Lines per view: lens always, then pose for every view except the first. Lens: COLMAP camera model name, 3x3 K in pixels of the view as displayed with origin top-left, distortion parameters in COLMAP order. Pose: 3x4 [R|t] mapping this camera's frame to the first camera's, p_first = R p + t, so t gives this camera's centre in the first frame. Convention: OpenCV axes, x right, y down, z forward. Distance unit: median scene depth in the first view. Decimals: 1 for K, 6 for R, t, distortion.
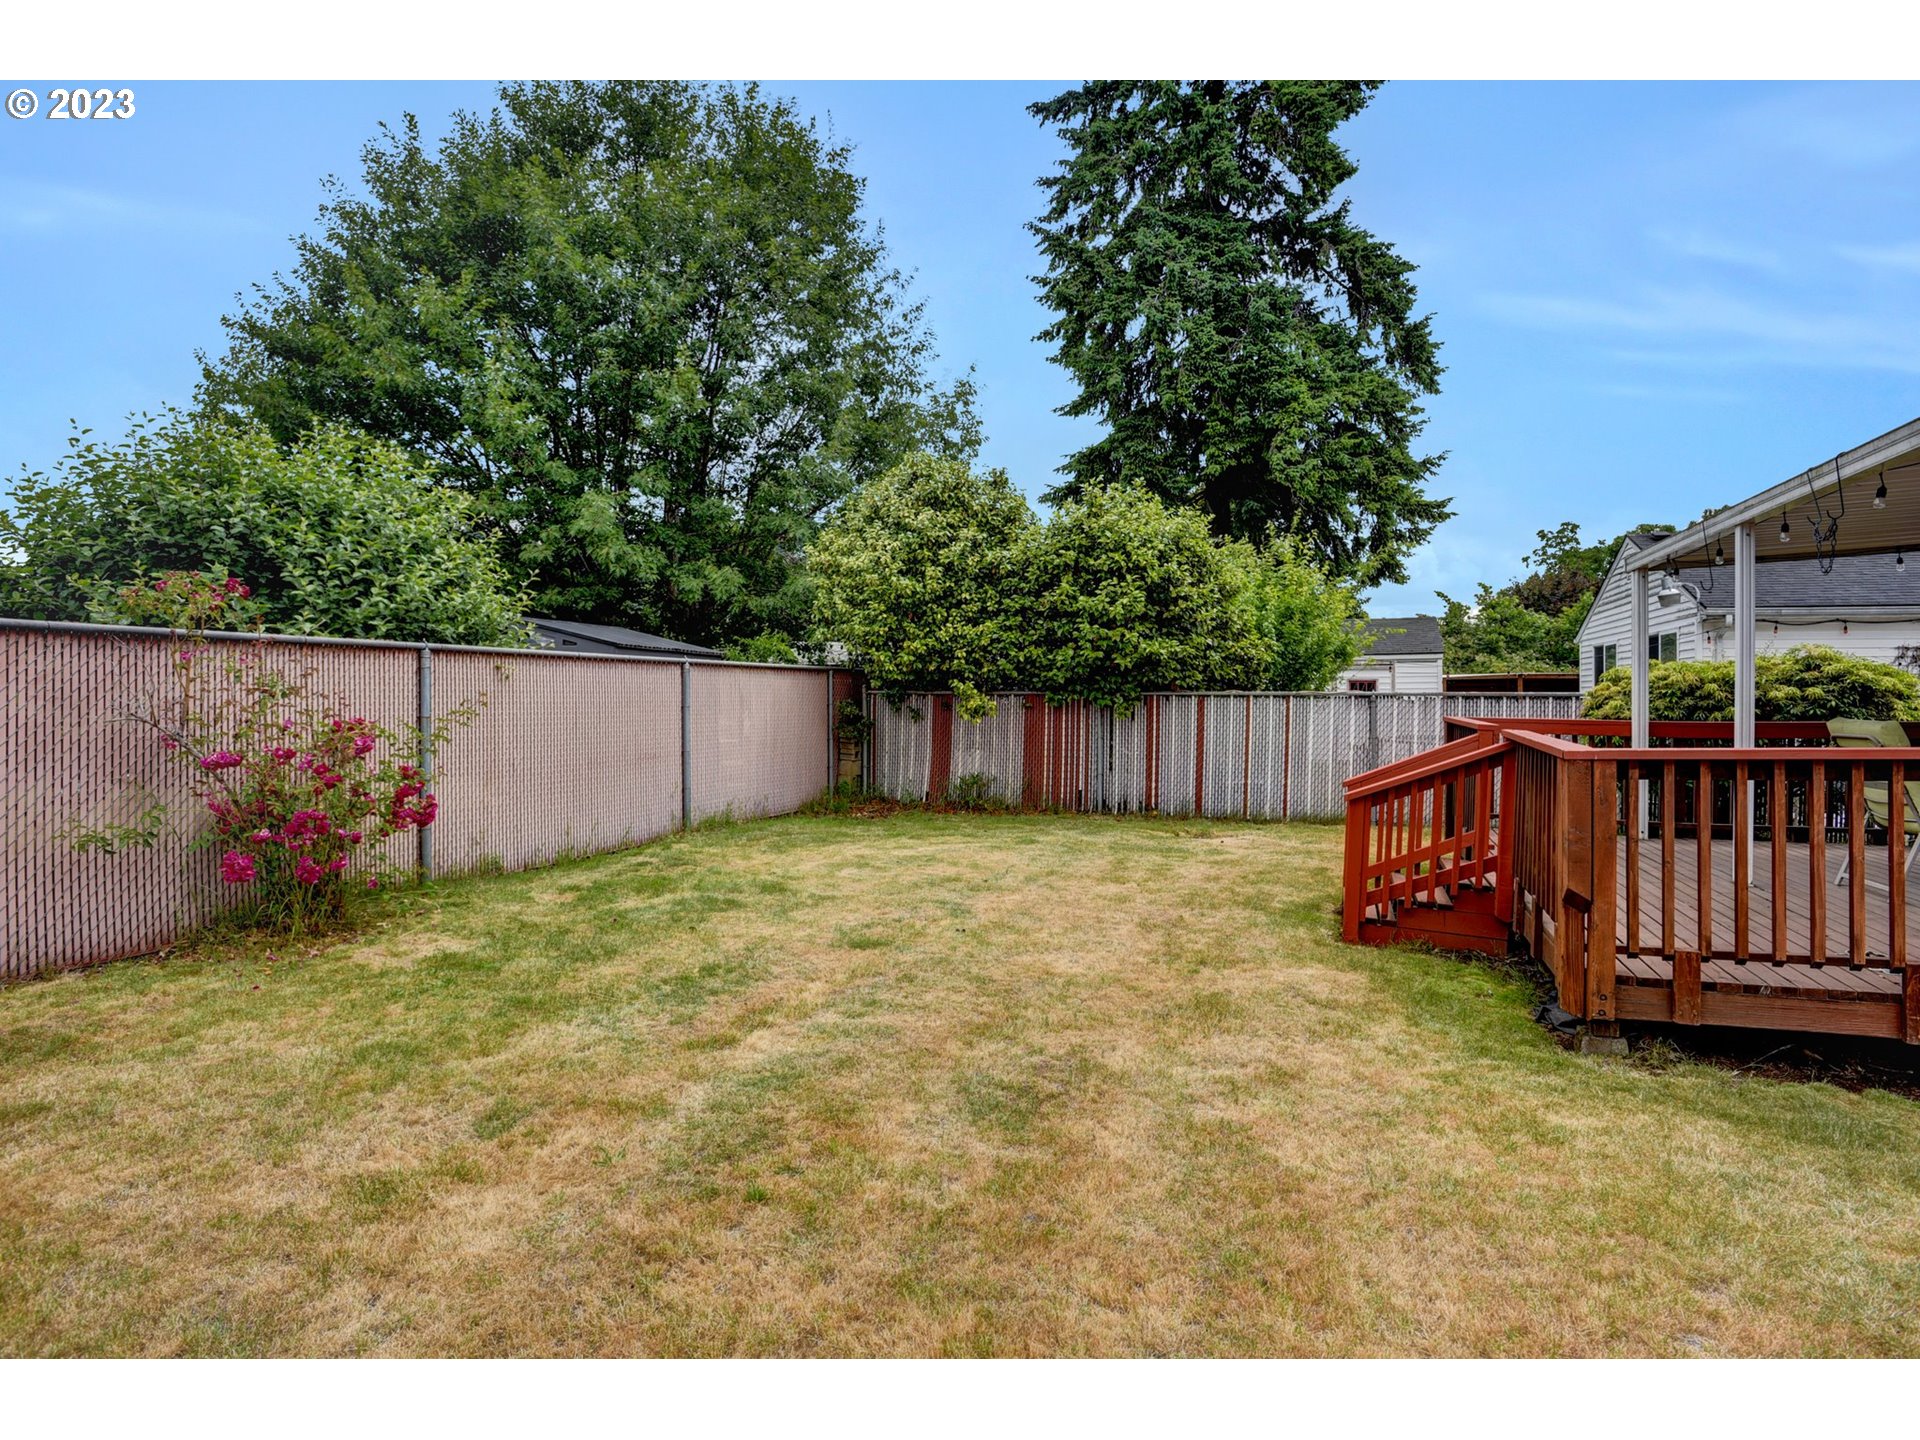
lens RADIAL K [[1015.3, 0, 960.0], [0, 1015.3, 720.0], [0, 0, 1]] dist [-0.052651, 0.024699]
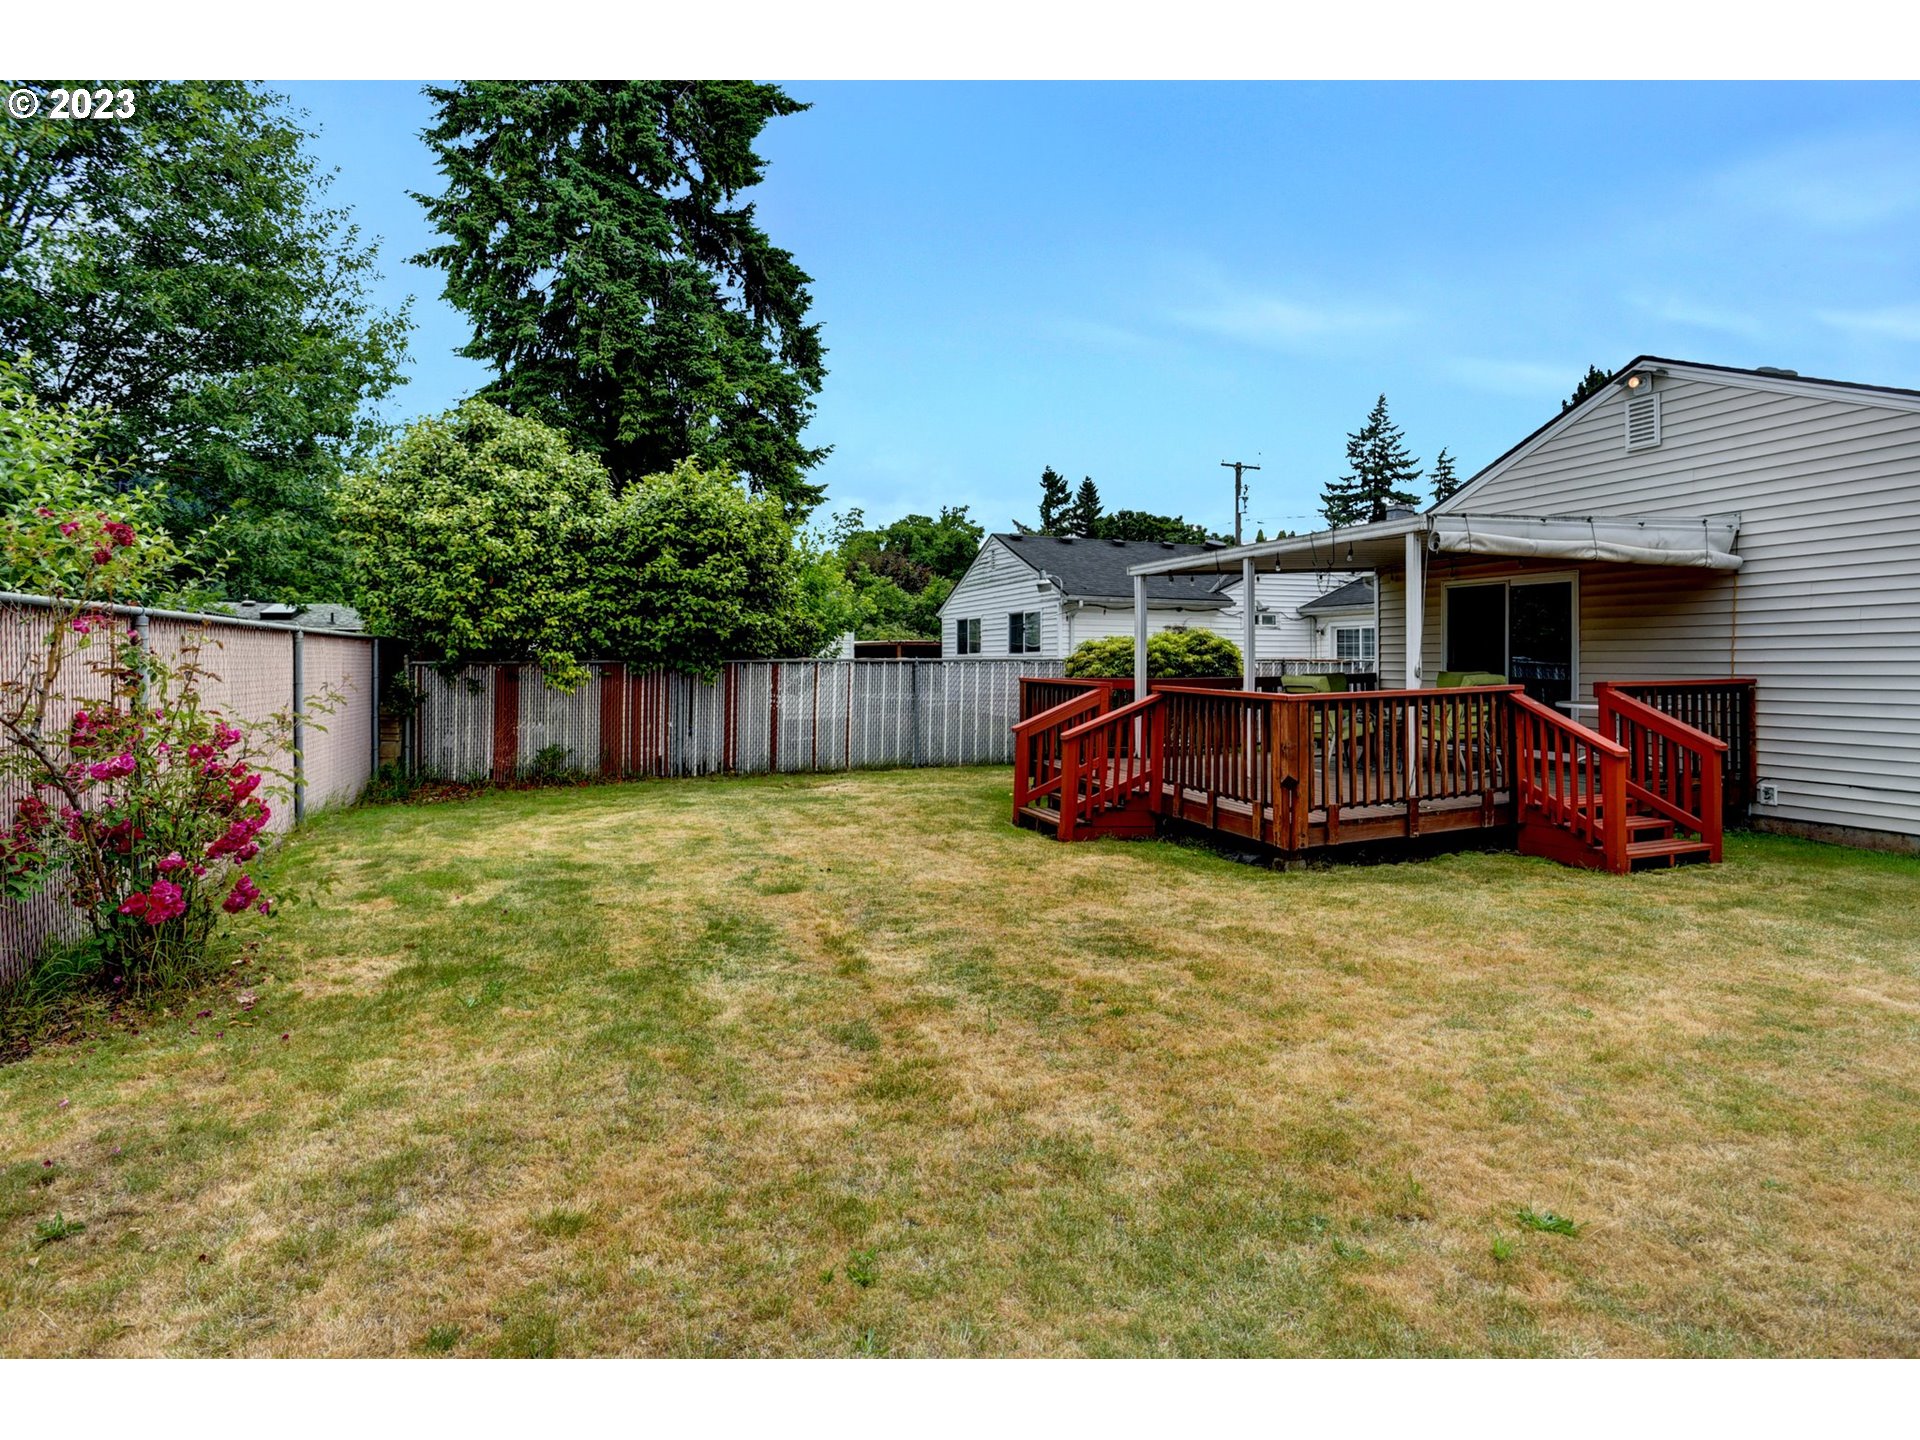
lens RADIAL K [[1051.2, 0, 960.0], [0, 1051.2, 720.0], [0, 0, 1]] dist [-0.097336, 0.037636]
pose [[0.757243, -0.042934, 0.651720, -0.316763], [0.020294, 0.998902, 0.042226, -0.005328], [-0.652818, -0.018749, 0.757283, 0.002047]]
